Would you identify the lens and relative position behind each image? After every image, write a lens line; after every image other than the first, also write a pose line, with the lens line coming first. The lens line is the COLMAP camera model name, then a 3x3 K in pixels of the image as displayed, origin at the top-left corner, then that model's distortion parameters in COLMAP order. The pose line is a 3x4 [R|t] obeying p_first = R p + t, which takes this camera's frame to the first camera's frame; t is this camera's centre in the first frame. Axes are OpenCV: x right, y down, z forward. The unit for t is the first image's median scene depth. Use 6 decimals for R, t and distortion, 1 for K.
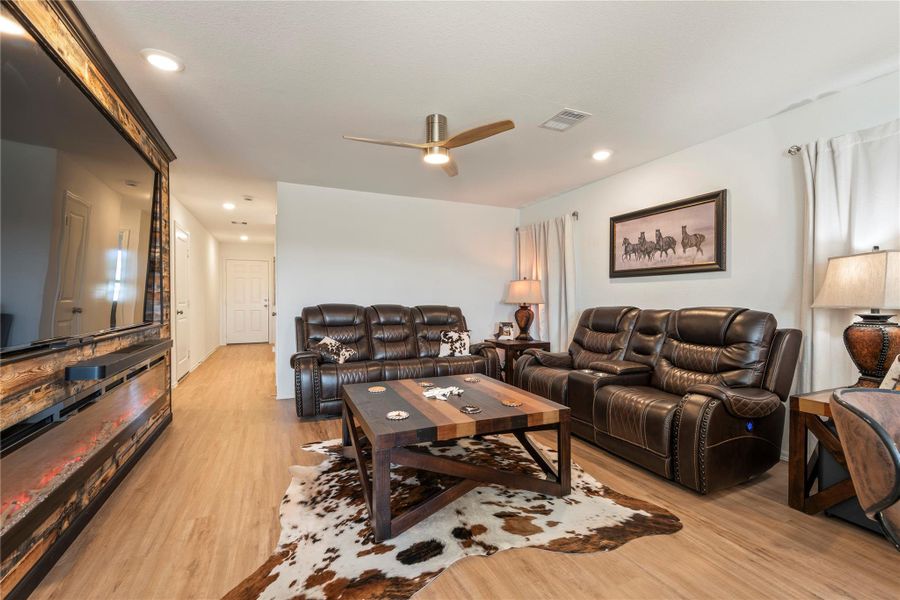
lens RADIAL K [[393.8, 0, 450.3], [0, 393.8, 303.6], [0, 0, 1]] dist [0.006148, -0.002910]
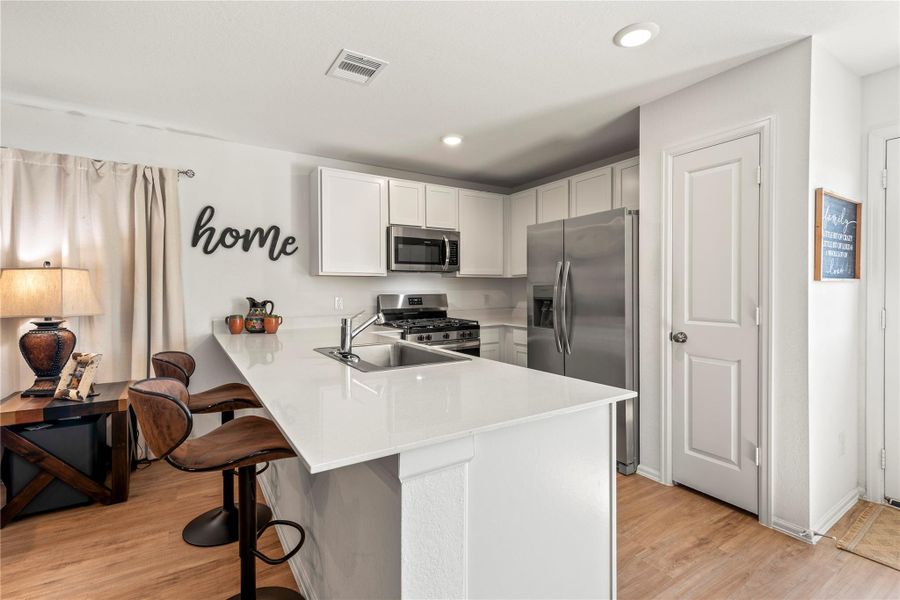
lens RADIAL K [[414.7, 0, 456.2], [0, 414.7, 293.8], [0, 0, 1]] dist [0.012864, -0.002025]
pose [[-0.145676, -0.013213, 0.989244, -0.247964], [0.016148, 0.999746, 0.015732, -0.045245], [-0.989201, 0.018266, -0.145426, 0.009560]]
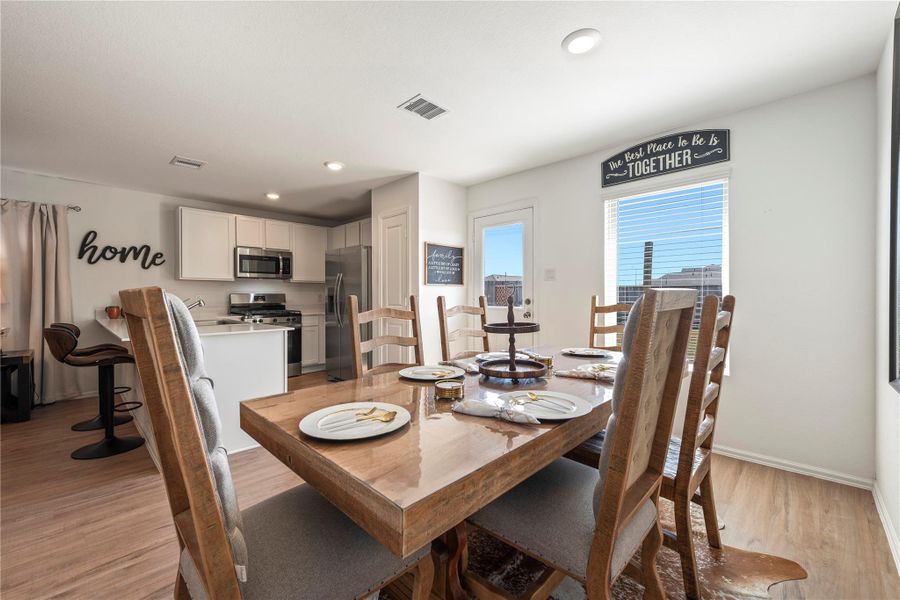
lens RADIAL K [[365.9, 0, 452.9], [0, 365.9, 299.2], [0, 0, 1]] dist [-0.007589, 0.000167]
pose [[-0.368968, -0.012099, 0.929363, -0.998191], [0.011341, 0.999782, 0.017518, -0.011259], [-0.929373, 0.017004, -0.368751, -0.335311]]
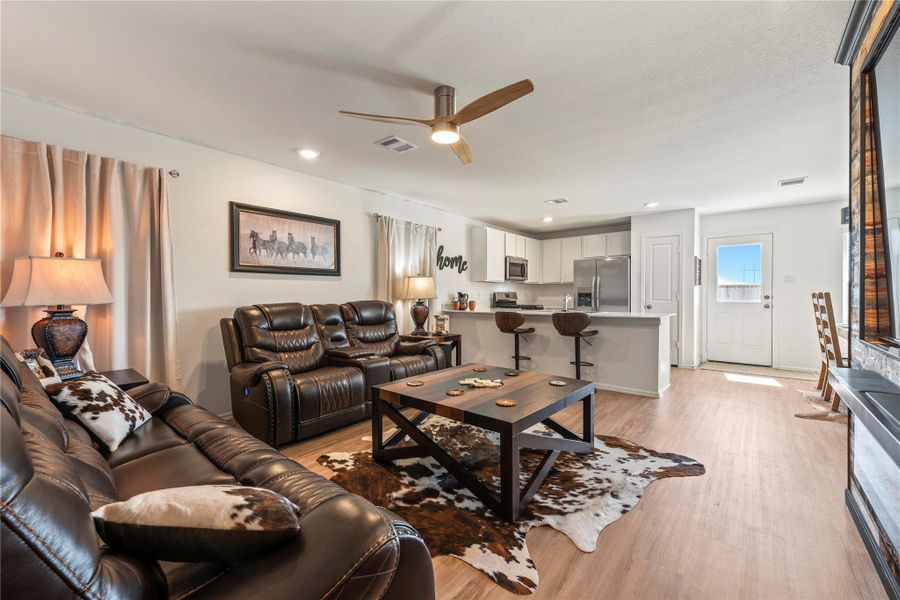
lens RADIAL K [[362.1, 0, 453.5], [0, 362.1, 298.7], [0, 0, 1]] dist [0.010077, -0.000453]
pose [[-0.443489, -0.013028, 0.896185, -0.892333], [0.010935, 0.999741, 0.019945, -0.026859], [-0.896213, 0.018645, -0.443232, 1.544476]]
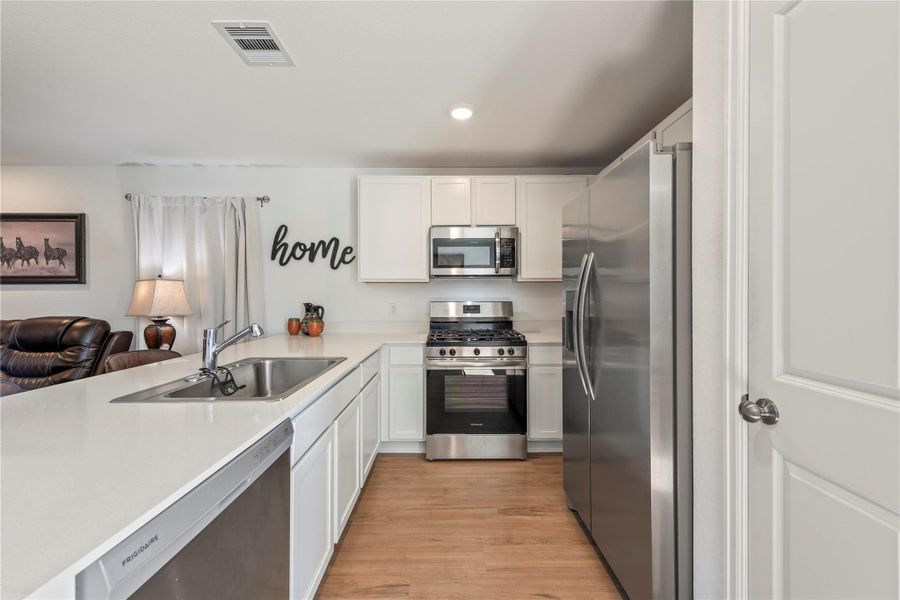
lens RADIAL K [[362.1, 0, 443.7], [0, 362.1, 298.7], [0, 0, 1]] dist [0.010077, -0.000453]
pose [[0.406604, -0.009451, 0.913556, 0.182680], [0.013733, 0.999897, 0.004232, -0.037072], [-0.913501, 0.010825, 0.406692, -0.514278]]
